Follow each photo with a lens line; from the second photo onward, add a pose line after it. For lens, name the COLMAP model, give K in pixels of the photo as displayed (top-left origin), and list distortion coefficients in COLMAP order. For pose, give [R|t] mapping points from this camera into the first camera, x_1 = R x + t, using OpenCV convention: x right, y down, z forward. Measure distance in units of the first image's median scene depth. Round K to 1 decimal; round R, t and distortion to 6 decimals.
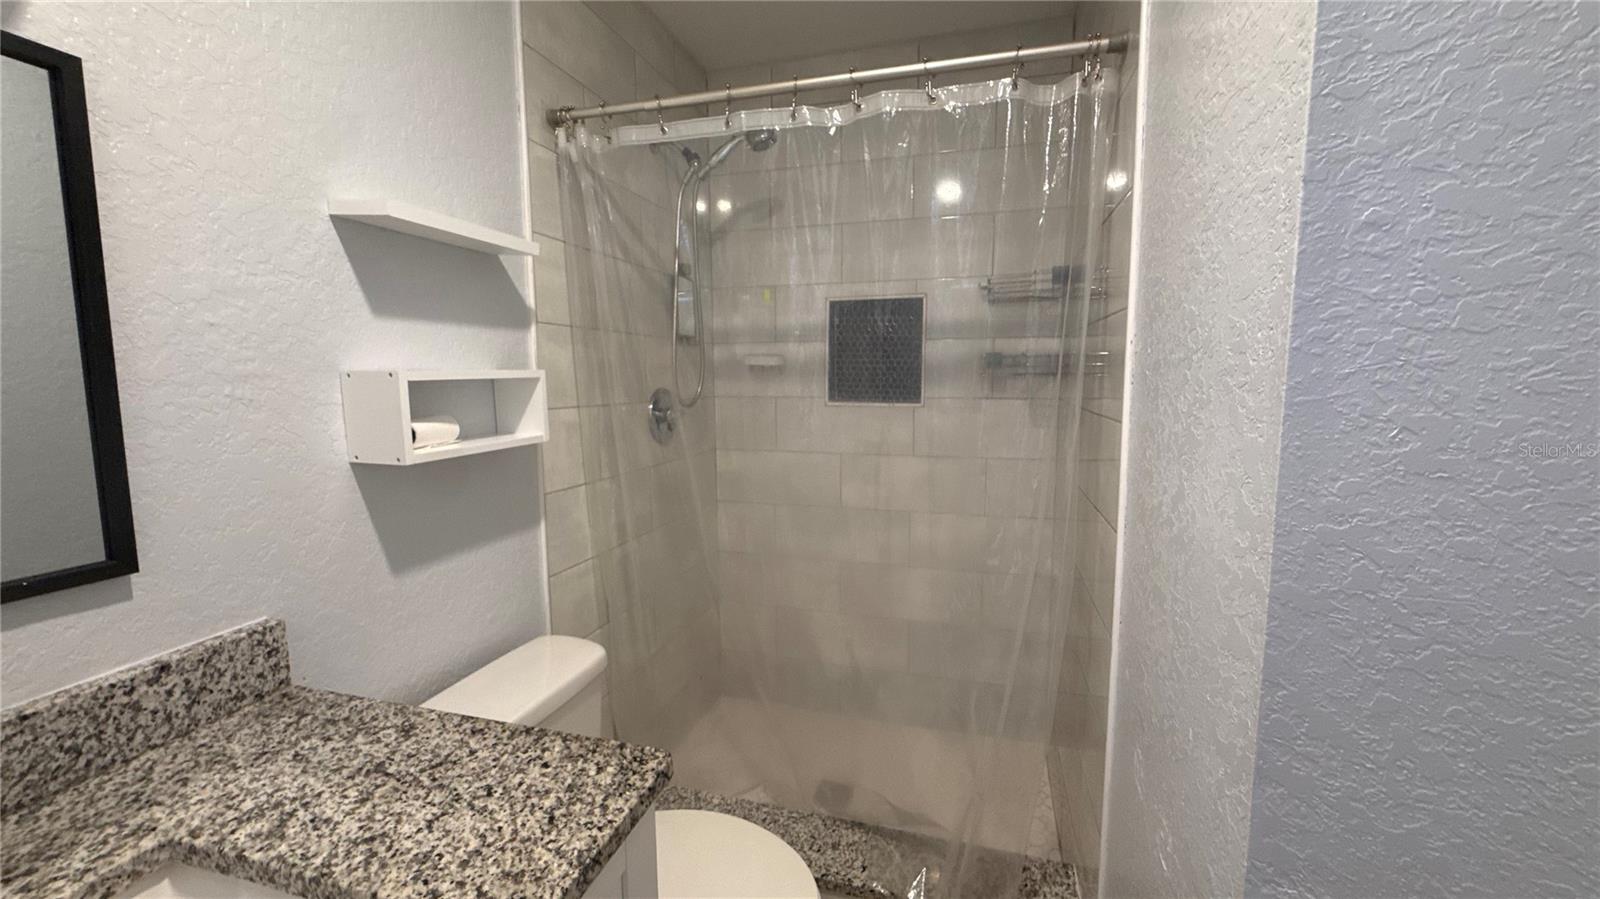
lens RADIAL K [[638.9, 0, 798.1], [0, 638.9, 443.3], [0, 0, 1]] dist [-0.000574, 0.000546]
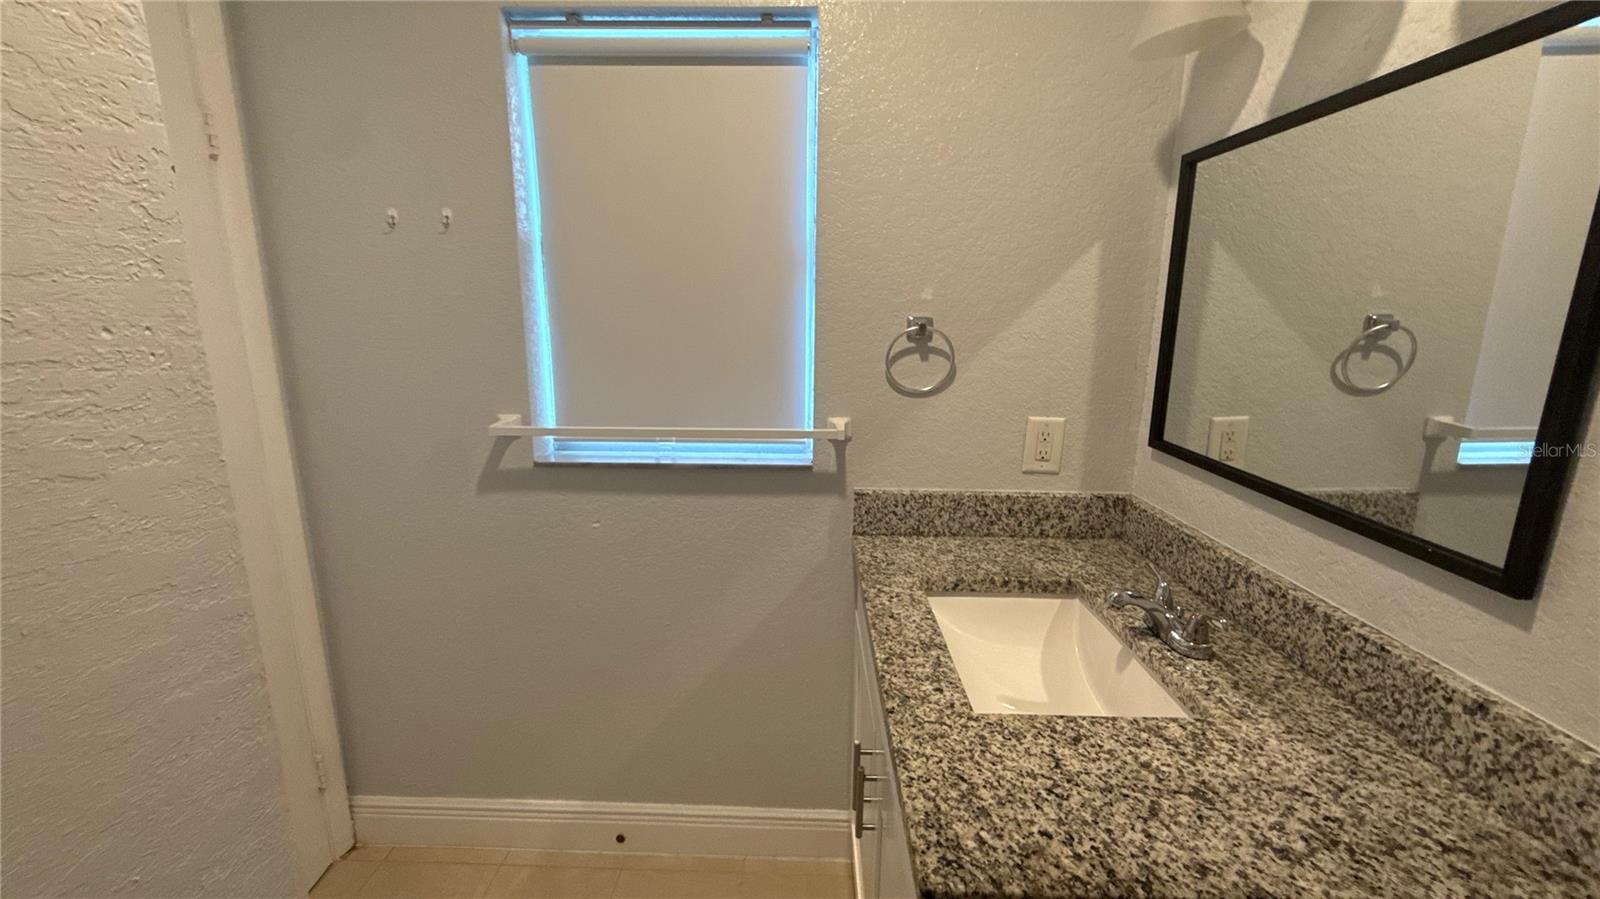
lens RADIAL K [[638.9, 0, 792.4], [0, 638.9, 457.5], [0, 0, 1]] dist [-0.000574, 0.000546]
pose [[-0.967931, 0.053525, -0.245446, 0.108336], [-0.031256, 0.943787, 0.329074, -0.230344], [0.249263, 0.326193, -0.911848, 1.492507]]
